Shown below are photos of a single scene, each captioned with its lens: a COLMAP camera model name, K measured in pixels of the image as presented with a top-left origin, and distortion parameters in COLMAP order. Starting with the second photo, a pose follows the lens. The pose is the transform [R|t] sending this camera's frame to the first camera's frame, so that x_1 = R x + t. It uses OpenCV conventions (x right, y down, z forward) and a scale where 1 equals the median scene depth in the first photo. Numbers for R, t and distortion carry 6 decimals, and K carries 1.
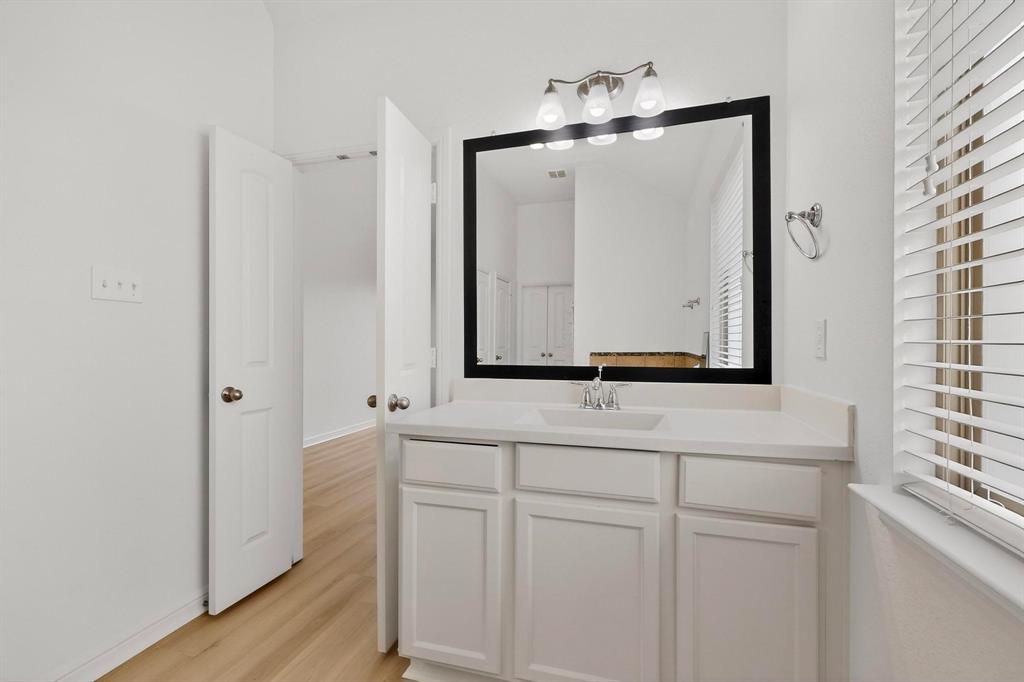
lens RADIAL K [[450.1, 0, 512.0], [0, 450.1, 341.0], [0, 0, 1]] dist [-0.000934, 0.000306]
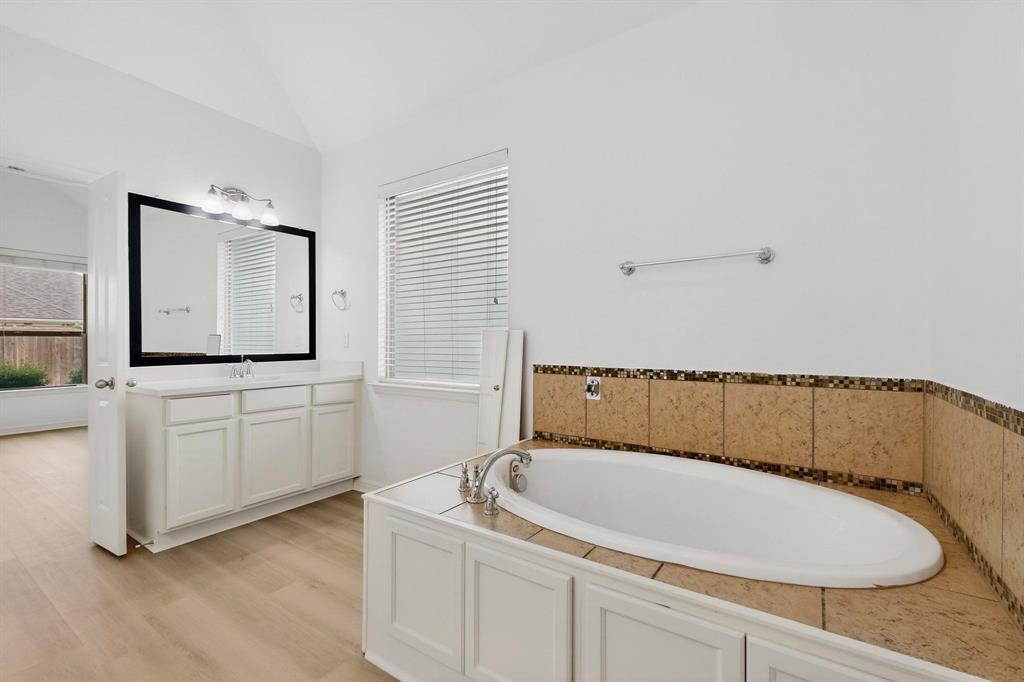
lens RADIAL K [[400.2, 0, 512.0], [0, 400.2, 341.0], [0, 0, 1]] dist [-0.015513, 0.000037]
pose [[0.294762, 0.002976, 0.955566, -1.312192], [0.001530, 0.999992, -0.003587, 0.013071], [-0.955569, 0.002520, 0.294756, -0.666807]]
